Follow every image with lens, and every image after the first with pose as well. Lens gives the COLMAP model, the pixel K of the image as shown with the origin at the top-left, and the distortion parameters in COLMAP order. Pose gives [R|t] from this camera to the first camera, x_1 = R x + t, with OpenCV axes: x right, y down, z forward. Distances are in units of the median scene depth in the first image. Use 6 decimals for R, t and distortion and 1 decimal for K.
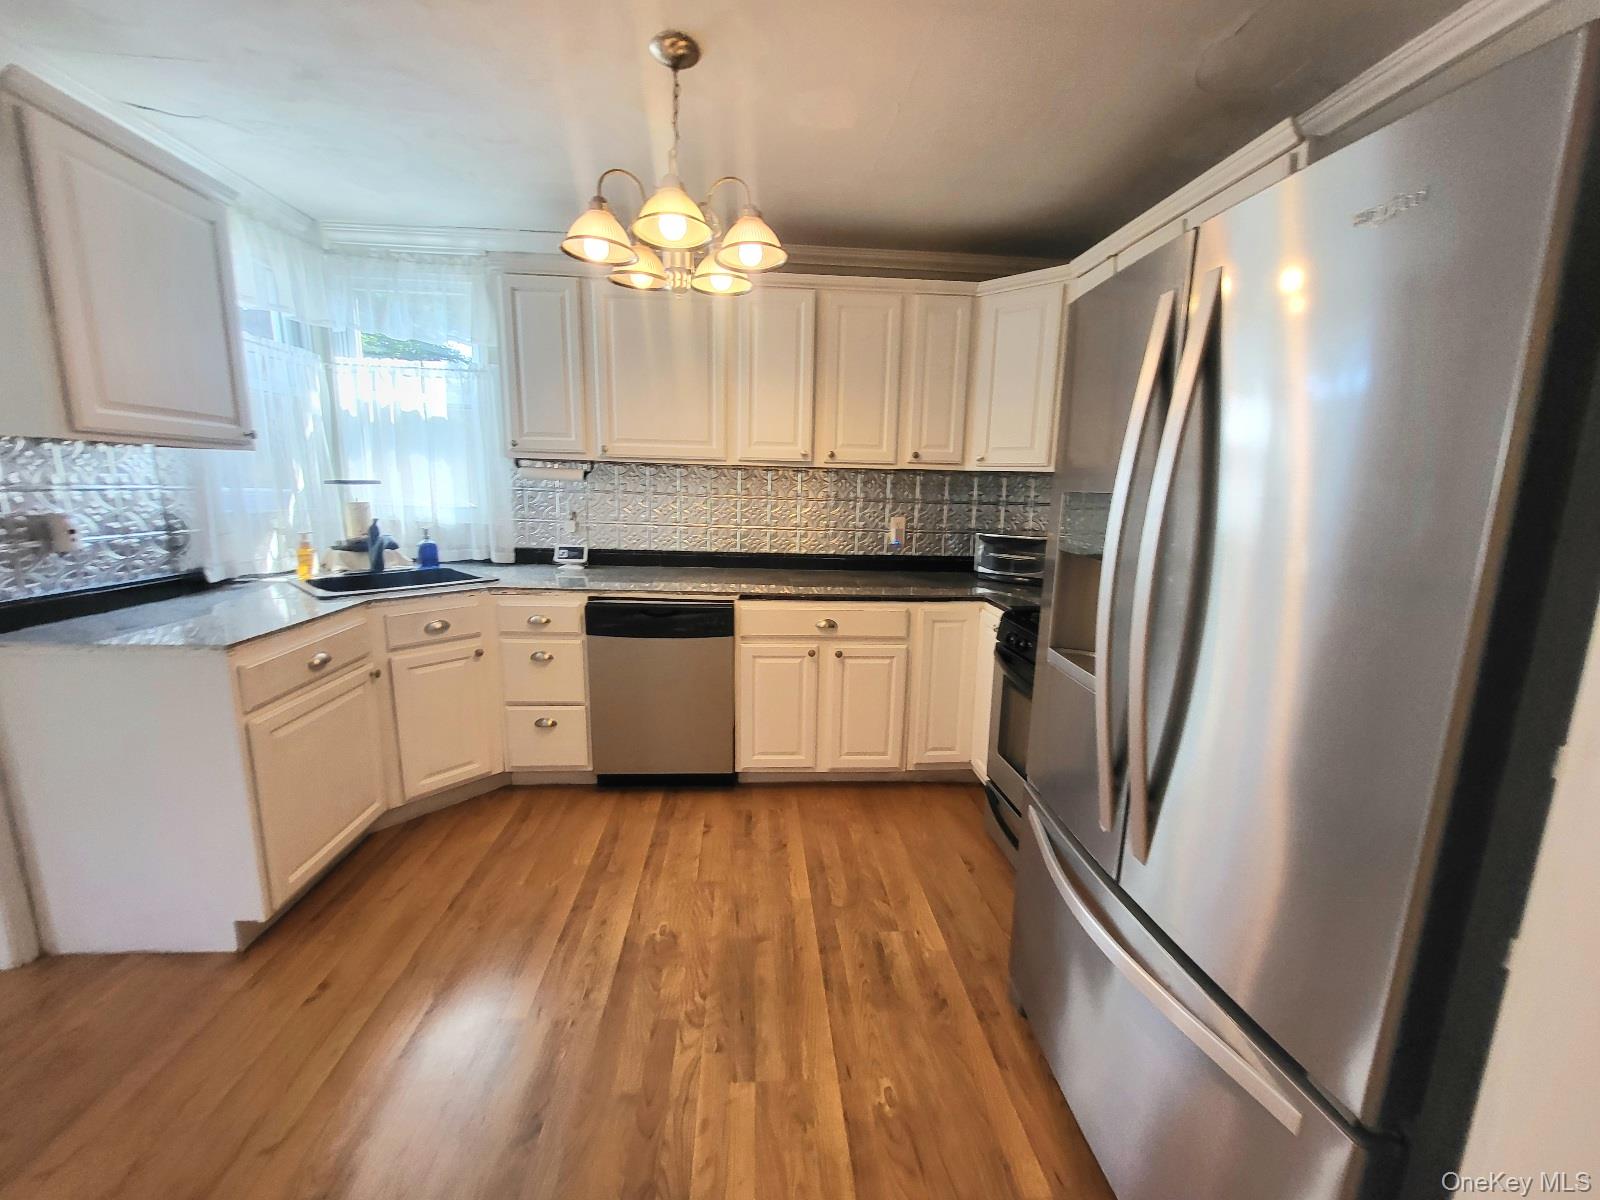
lens RADIAL K [[632.4, 0, 803.5], [0, 632.4, 602.0], [0, 0, 1]] dist [0.000891, 0.000215]
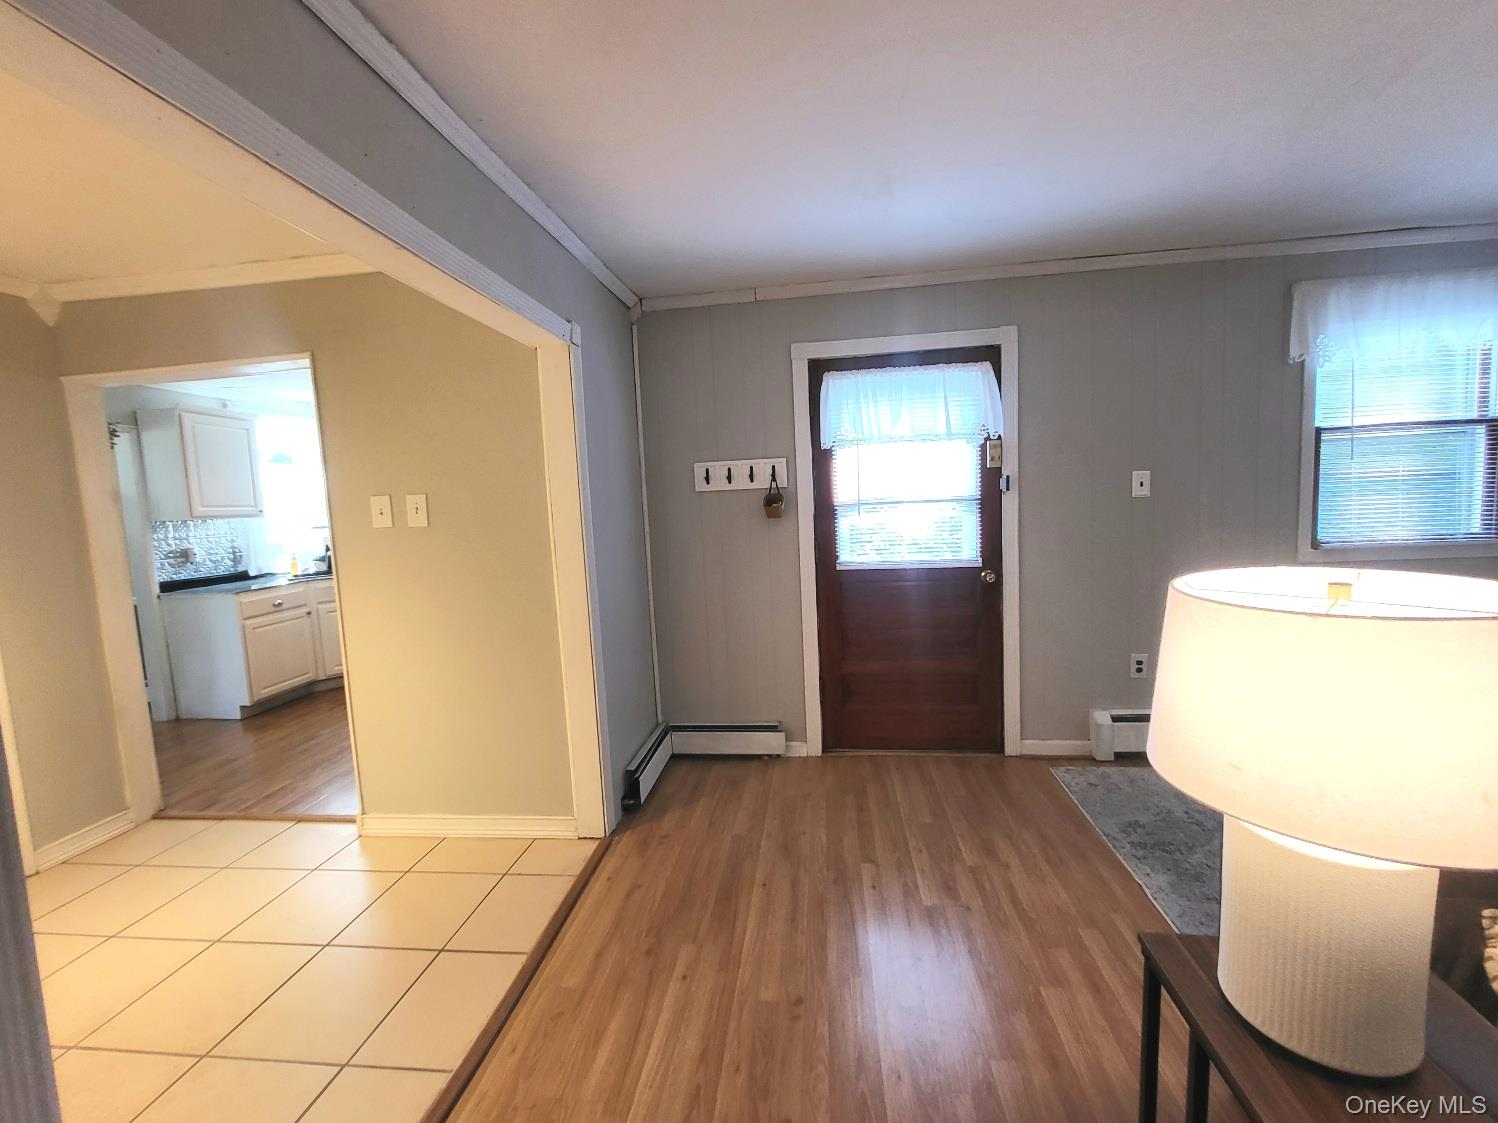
lens RADIAL K [[606.6, 0, 749.2], [0, 606.6, 564.0], [0, 0, 1]] dist [-0.002440, -0.000279]
pose [[0.982003, -0.050380, -0.182022, 1.091228], [0.034277, 0.995301, -0.090555, 0.165147], [0.185729, 0.082686, 0.979116, -0.717589]]
